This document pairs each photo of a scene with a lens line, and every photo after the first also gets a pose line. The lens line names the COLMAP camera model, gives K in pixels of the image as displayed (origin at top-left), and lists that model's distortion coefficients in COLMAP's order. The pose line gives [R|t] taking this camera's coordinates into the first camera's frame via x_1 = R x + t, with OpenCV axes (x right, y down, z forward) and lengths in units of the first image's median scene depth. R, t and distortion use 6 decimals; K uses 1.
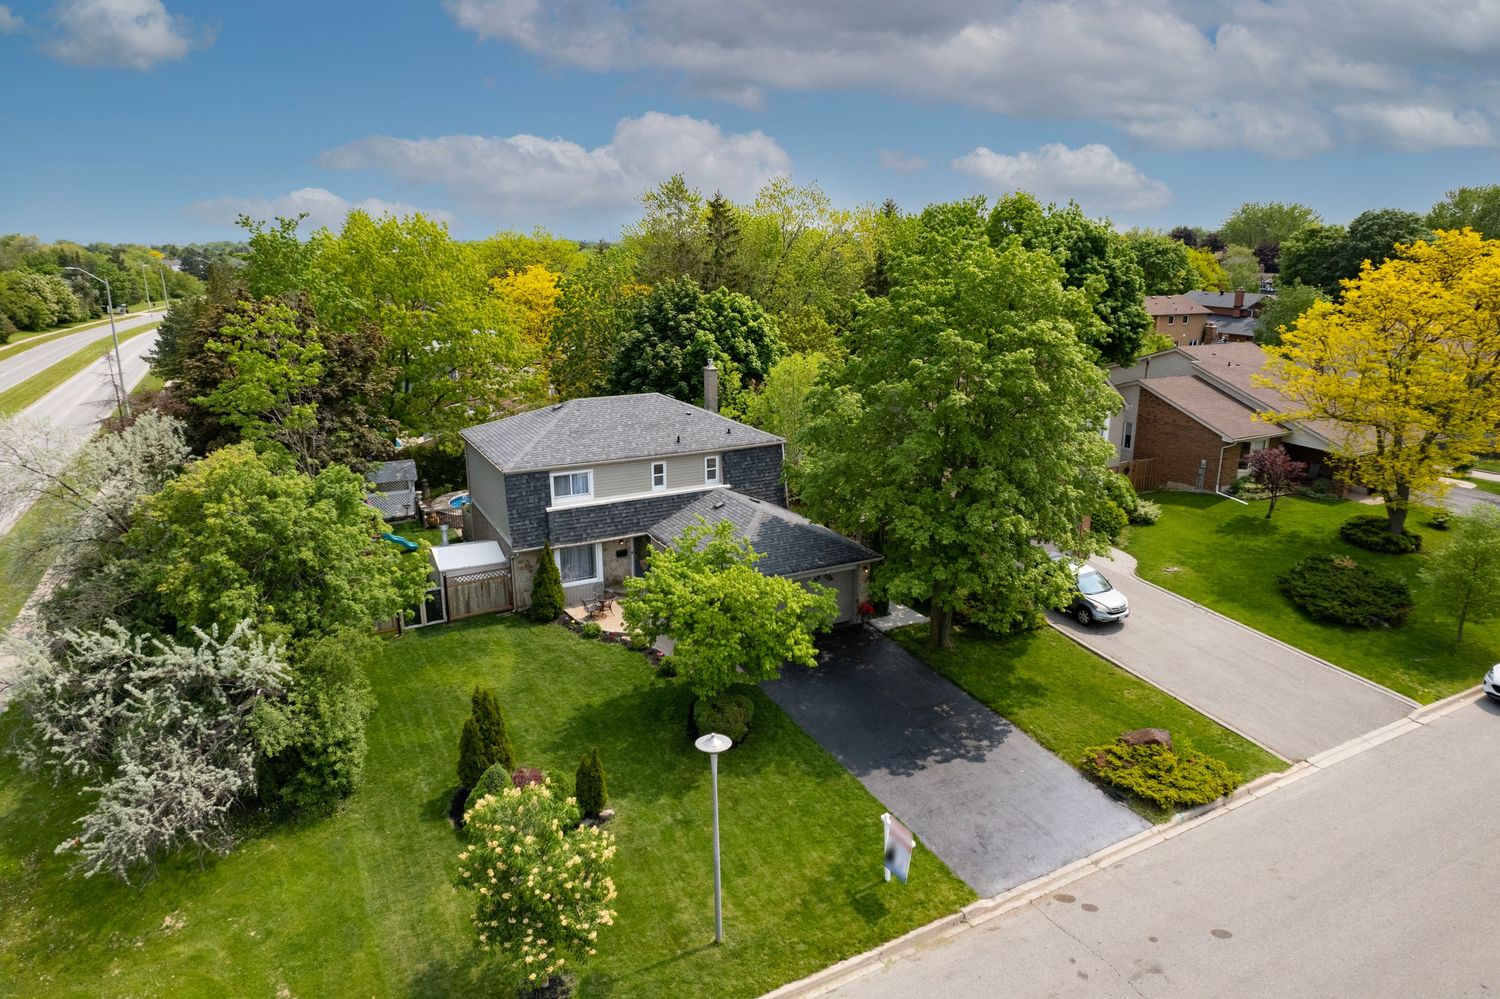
lens RADIAL K [[958.1, 0, 750.0], [0, 958.1, 496.5], [0, 0, 1]] dist [-0.060580, 0.043642]
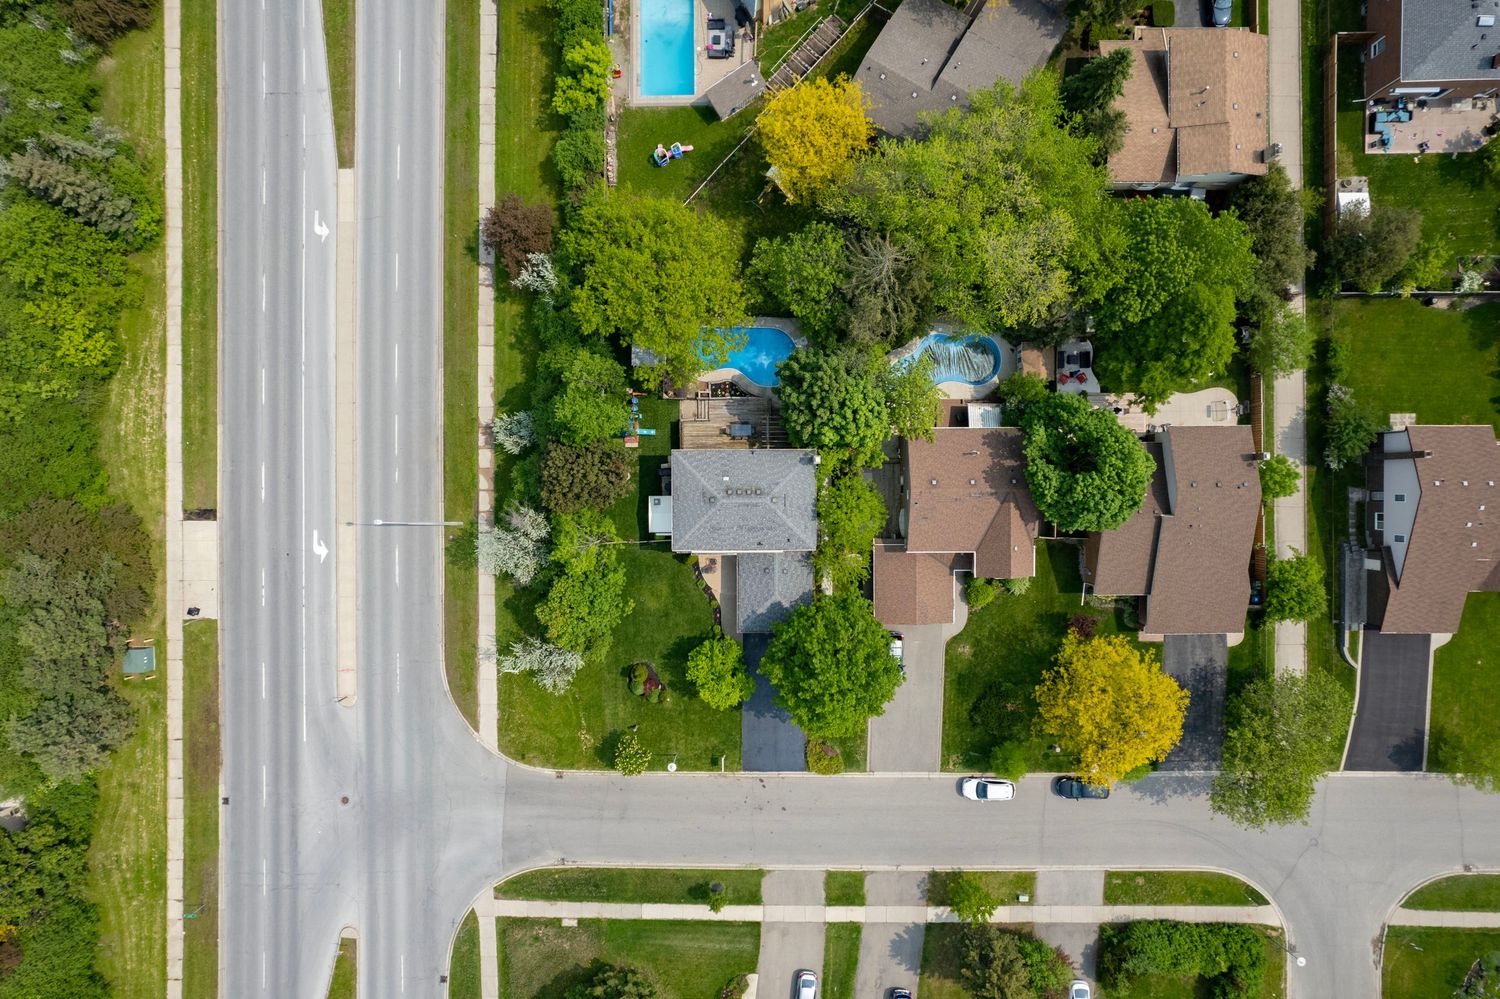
lens RADIAL K [[958.1, 0, 757.6], [0, 958.1, 499.3], [0, 0, 1]] dist [-0.060580, 0.043642]
pose [[0.889025, 0.457834, 0.004781, -0.144400], [-0.120093, 0.223095, 0.967371, -2.259855], [0.441829, -0.860591, 0.253320, 0.612808]]
